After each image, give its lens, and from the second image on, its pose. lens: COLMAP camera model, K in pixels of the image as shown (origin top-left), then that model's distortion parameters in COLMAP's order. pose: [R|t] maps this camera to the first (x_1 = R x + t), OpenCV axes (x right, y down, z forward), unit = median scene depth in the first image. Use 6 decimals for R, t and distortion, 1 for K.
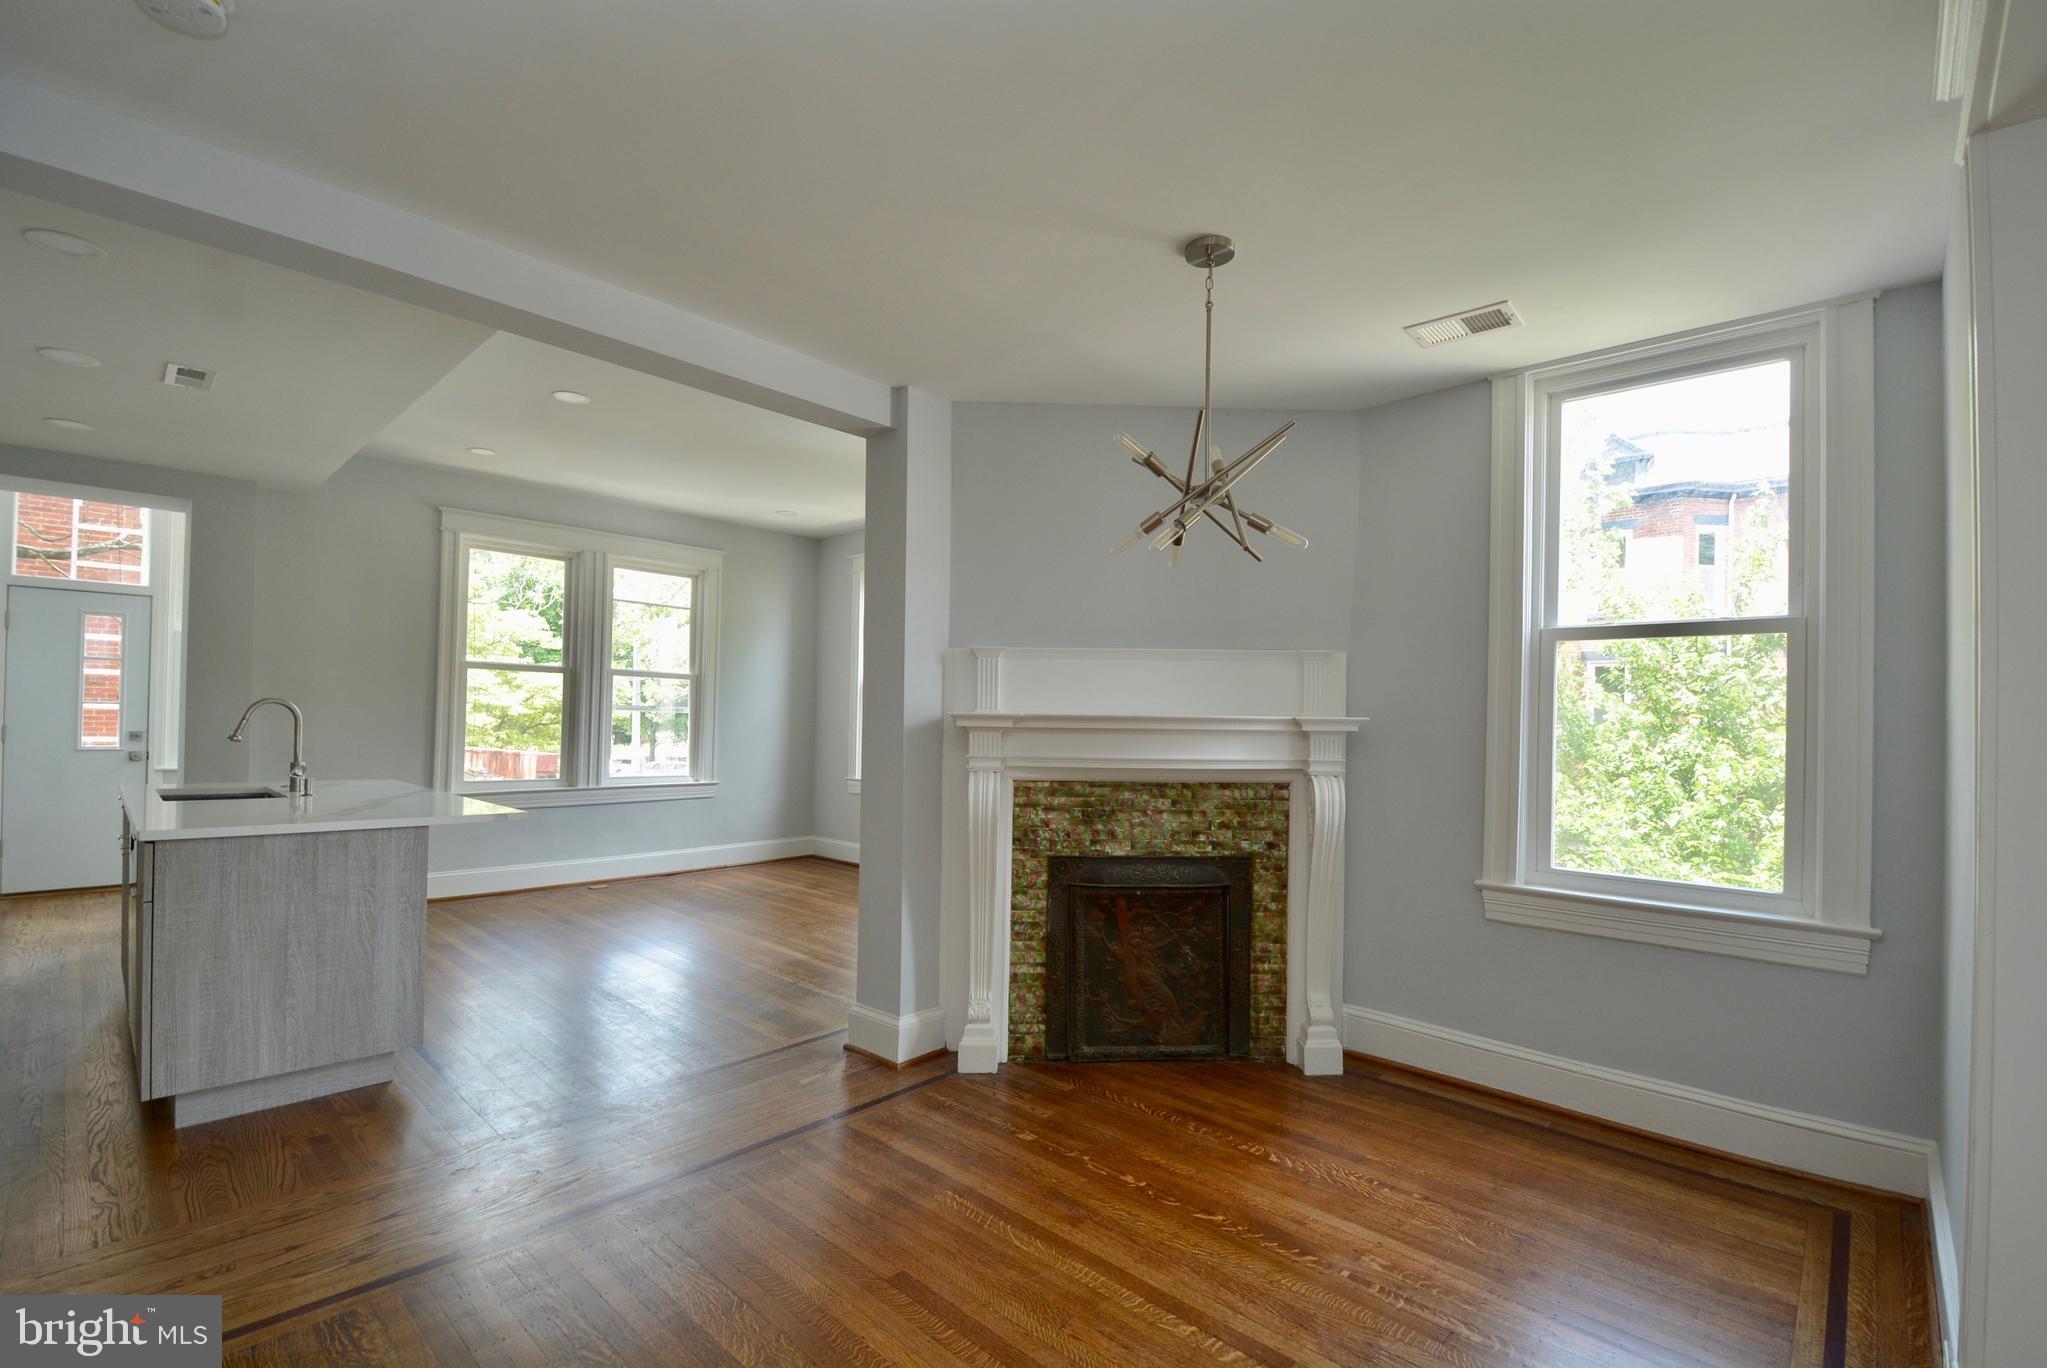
lens RADIAL K [[895.8, 0, 1046.1], [0, 895.8, 712.5], [0, 0, 1]] dist [0.010947, -0.019451]
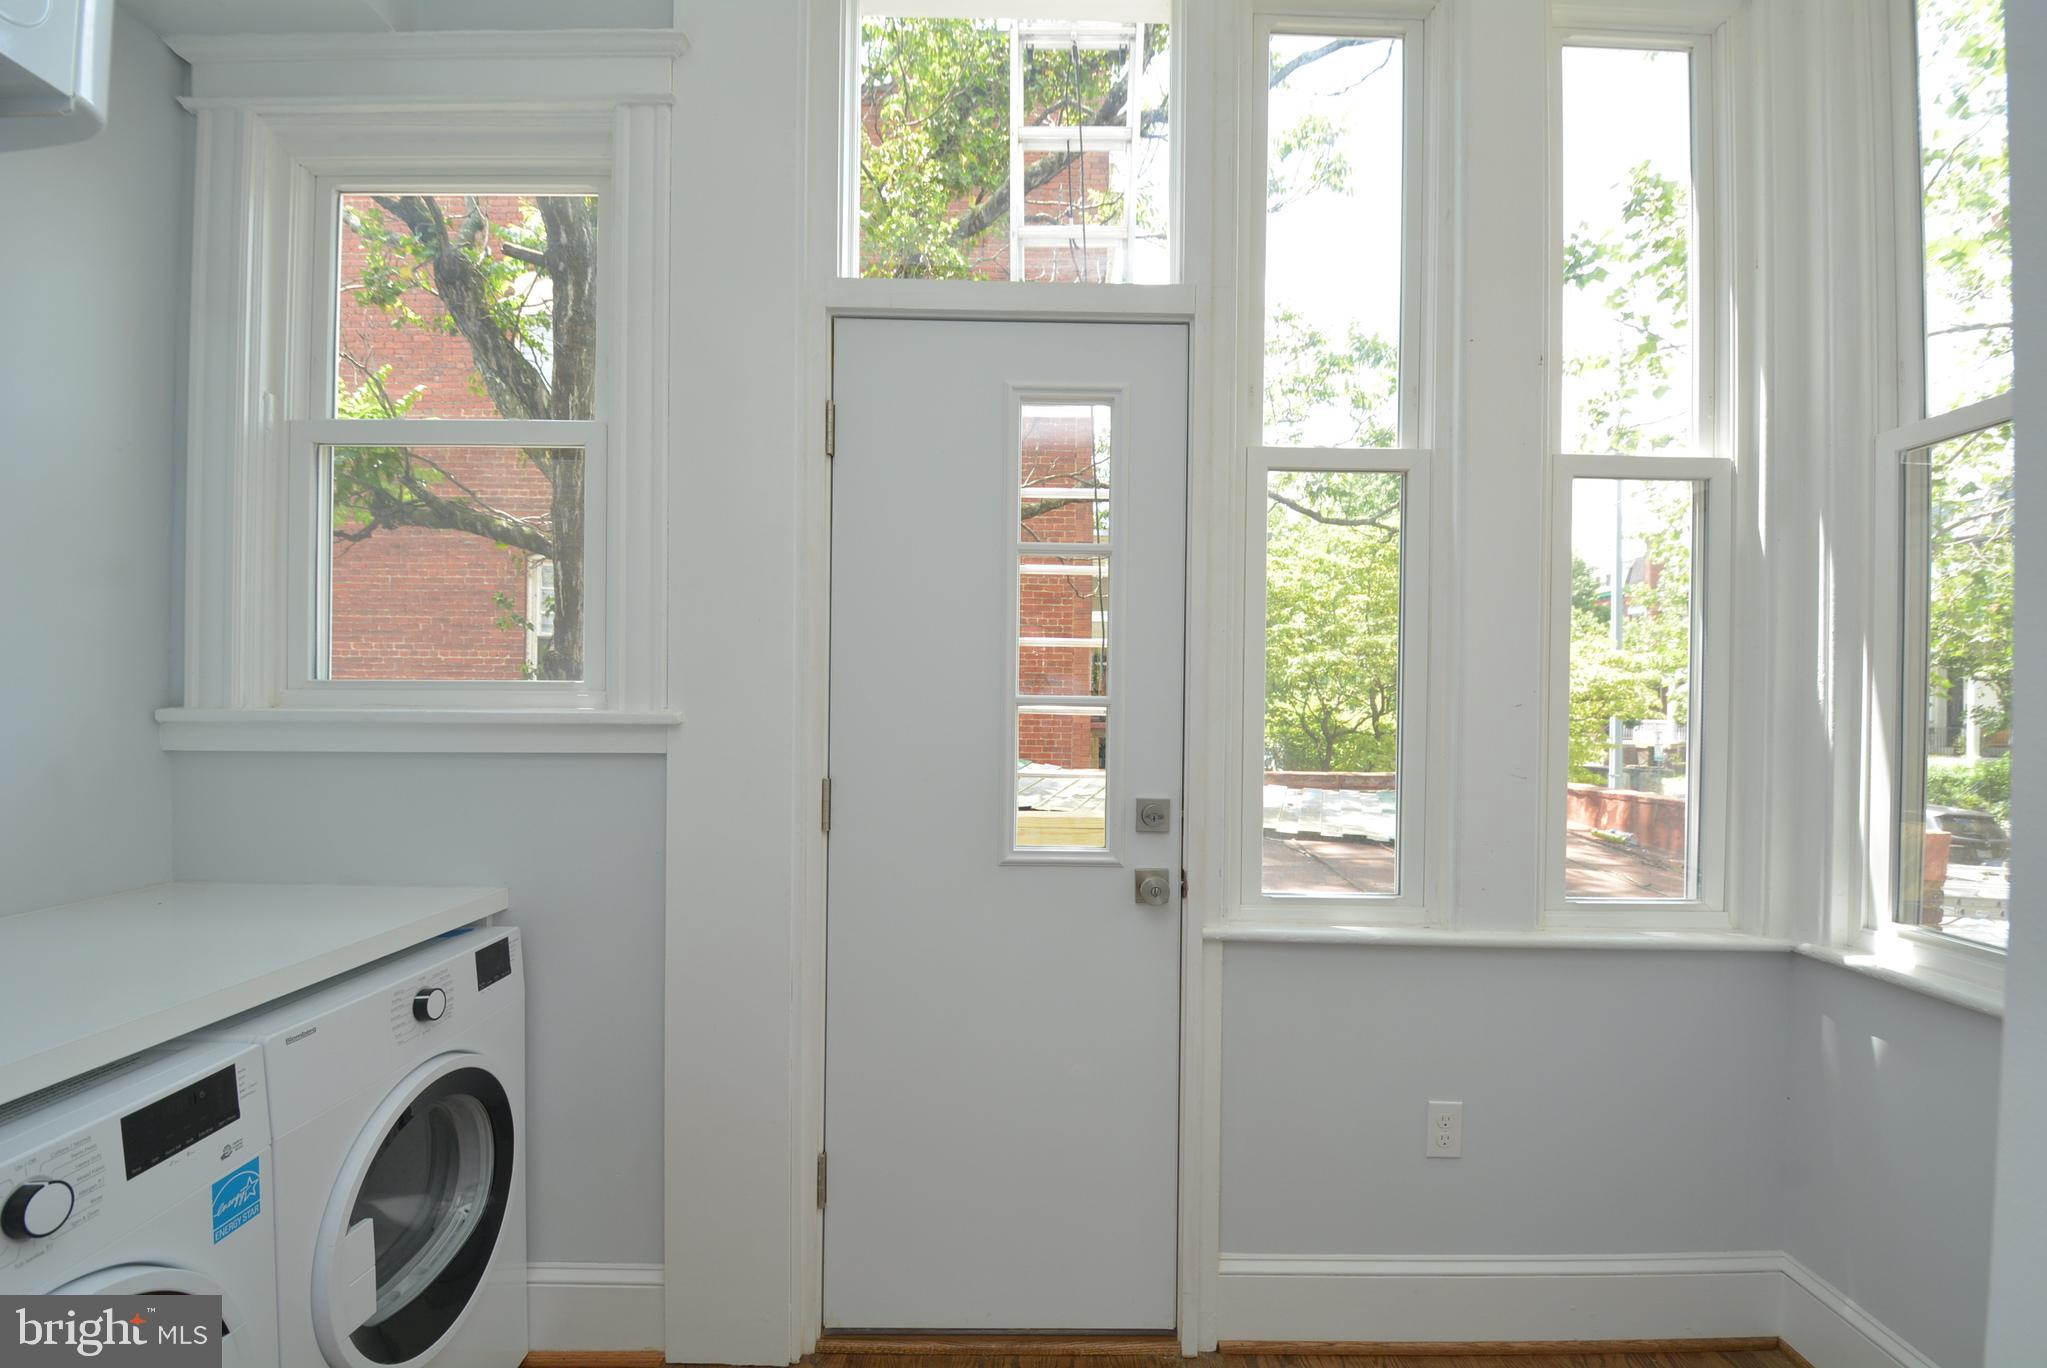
lens RADIAL K [[895.8, 0, 1046.1], [0, 895.8, 712.5], [0, 0, 1]] dist [0.010947, -0.019451]
pose [[0.678421, -0.003431, -0.734665, -1.525121], [0.005346, 0.999986, 0.000266, -0.012441], [0.734653, -0.004108, 0.678430, 1.418386]]
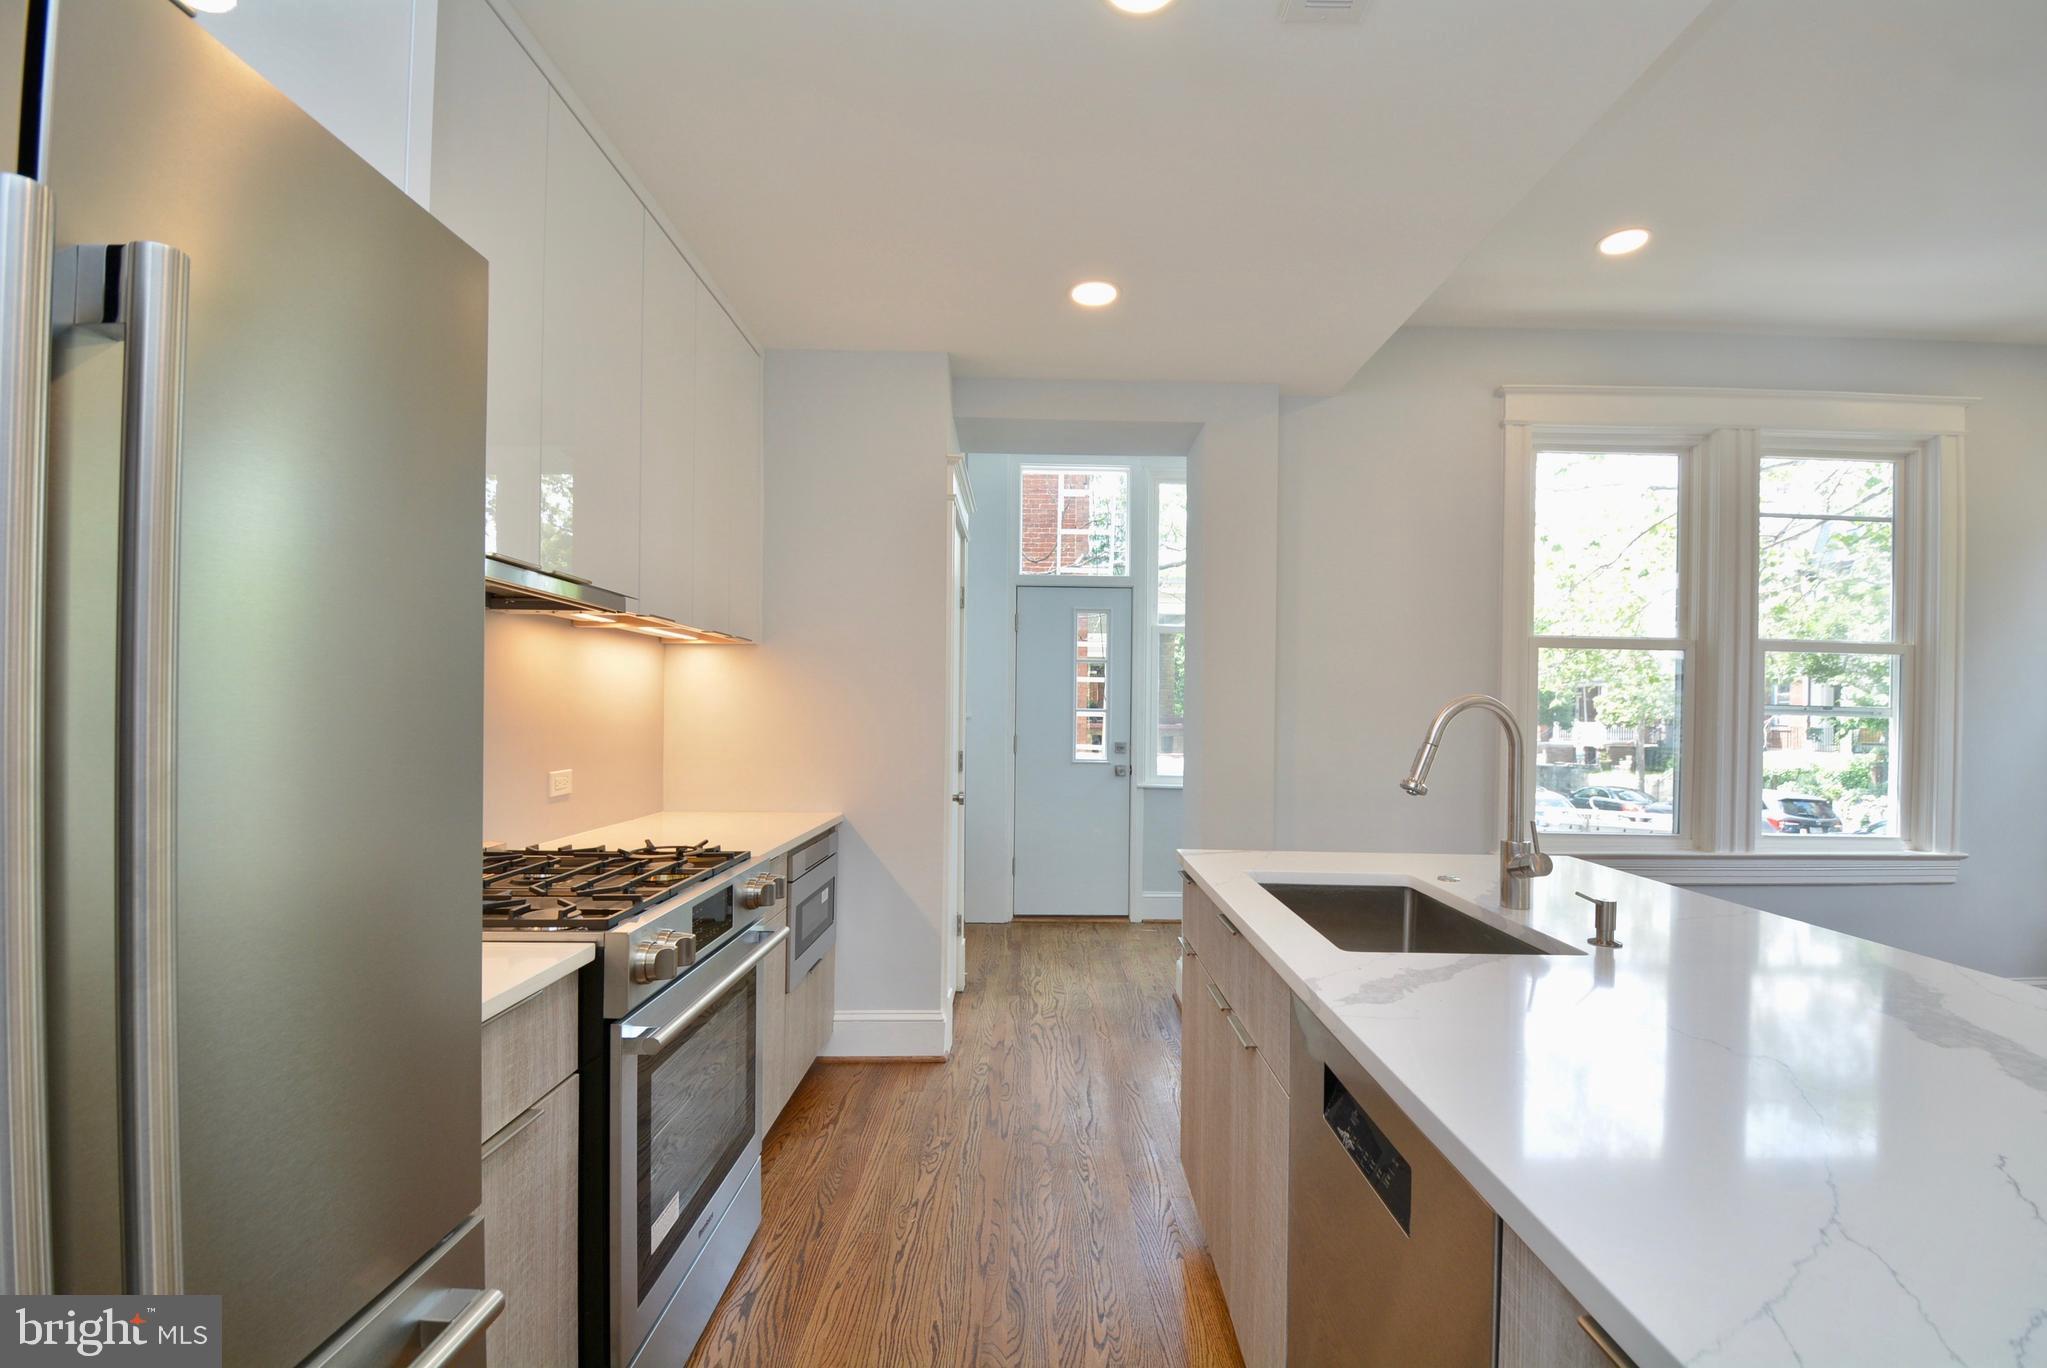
lens RADIAL K [[895.8, 0, 1046.1], [0, 895.8, 712.5], [0, 0, 1]] dist [0.010947, -0.019451]
pose [[0.684288, -0.008439, -0.729163, -0.784376], [0.006724, 0.999964, -0.005263, -0.008138], [0.729181, -0.001301, 0.684320, 0.618852]]
